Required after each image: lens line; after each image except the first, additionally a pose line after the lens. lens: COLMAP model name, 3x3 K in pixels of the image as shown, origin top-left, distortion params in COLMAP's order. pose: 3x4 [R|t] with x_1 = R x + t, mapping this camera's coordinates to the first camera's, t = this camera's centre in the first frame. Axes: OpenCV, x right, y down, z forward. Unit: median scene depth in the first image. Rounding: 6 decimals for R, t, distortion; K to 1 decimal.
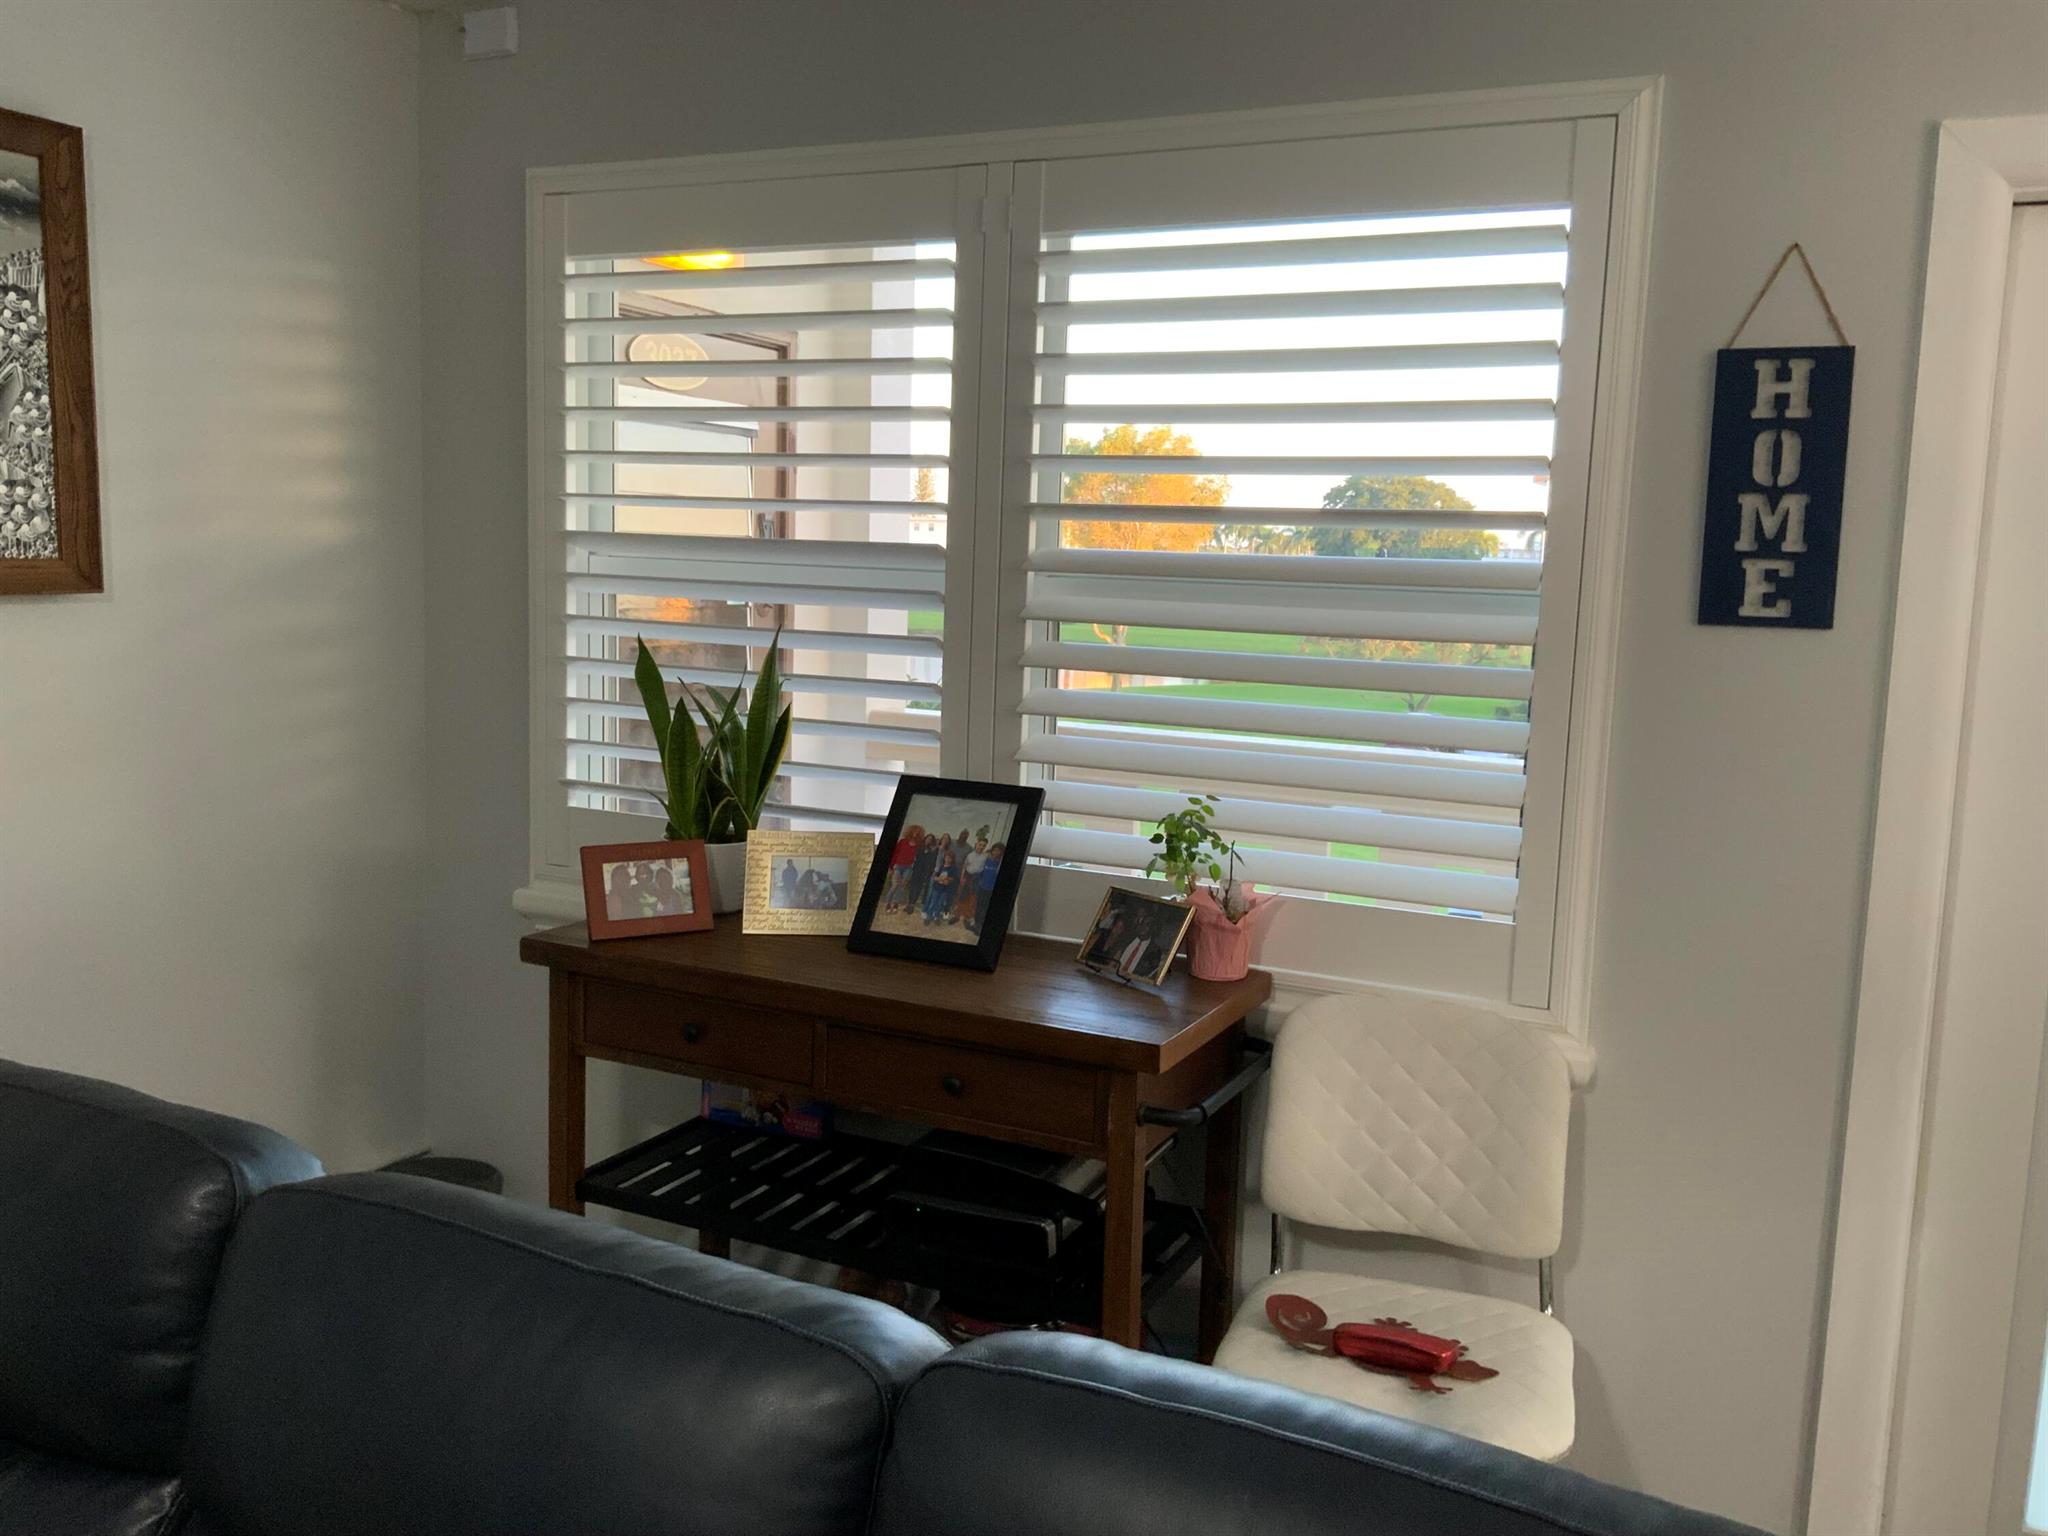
lens RADIAL K [[1695.8, 0, 1023.2], [0, 1695.8, 771.1], [0, 0, 1]] dist [0.093349, -0.160497]
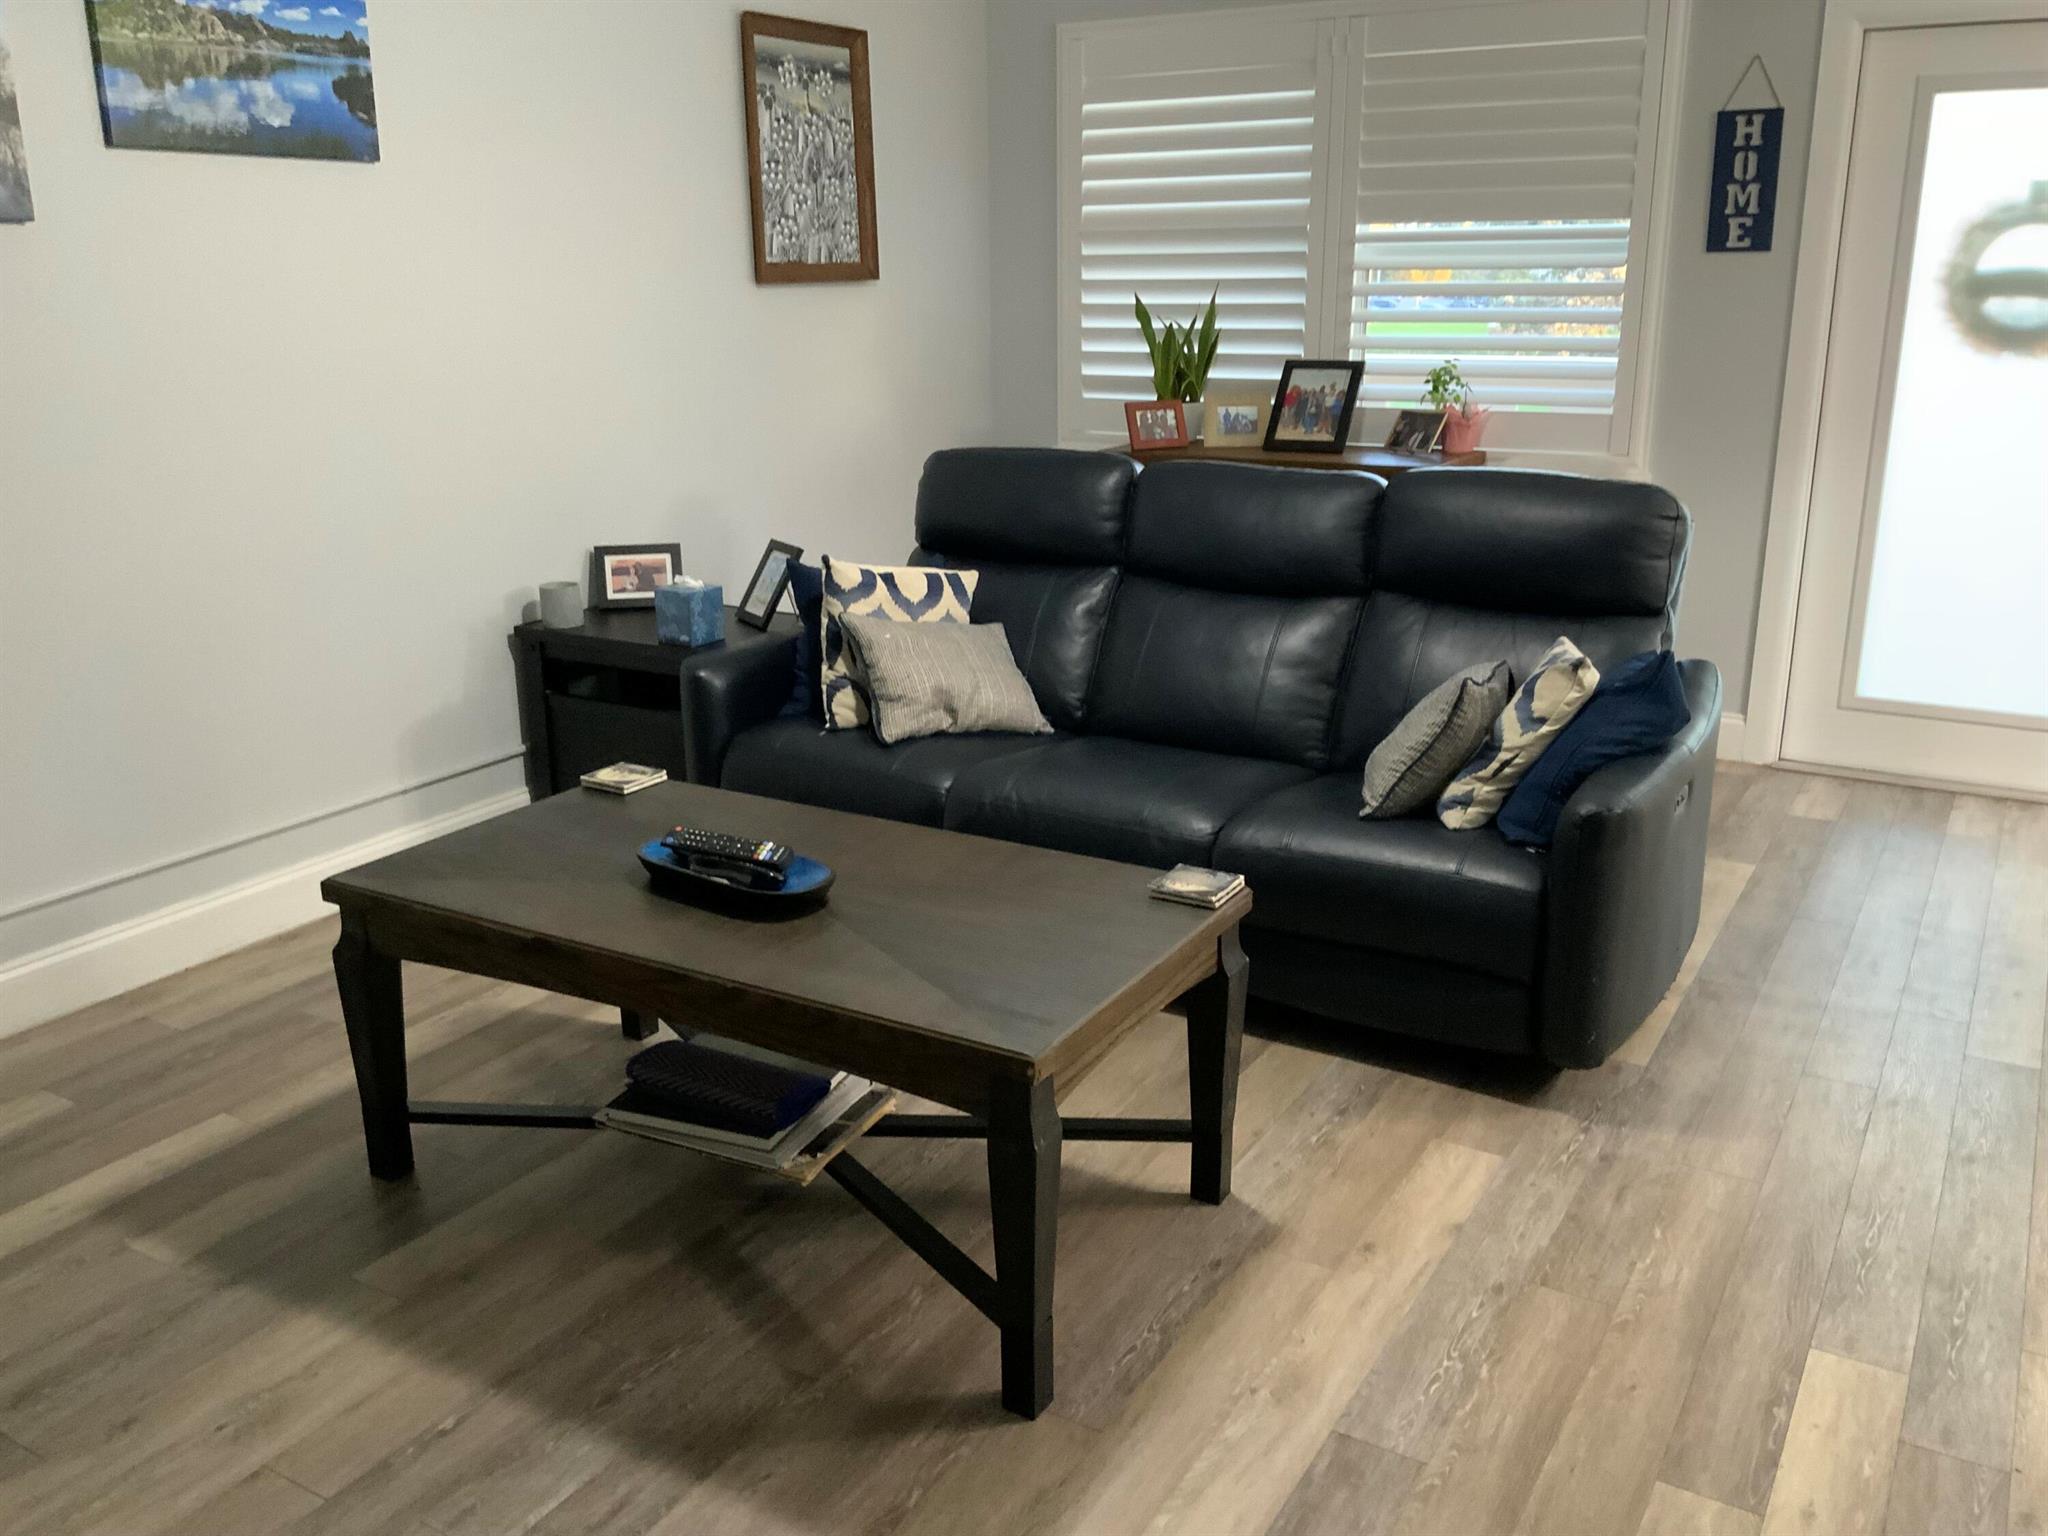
lens RADIAL K [[1695.8, 0, 1028.3], [0, 1695.8, 765.1], [0, 0, 1]] dist [0.093349, -0.160497]
pose [[0.994371, -0.017069, -0.104570, -0.177014], [0.034835, 0.984740, 0.170510, 0.120779], [0.100064, -0.173193, 0.979792, -1.034948]]
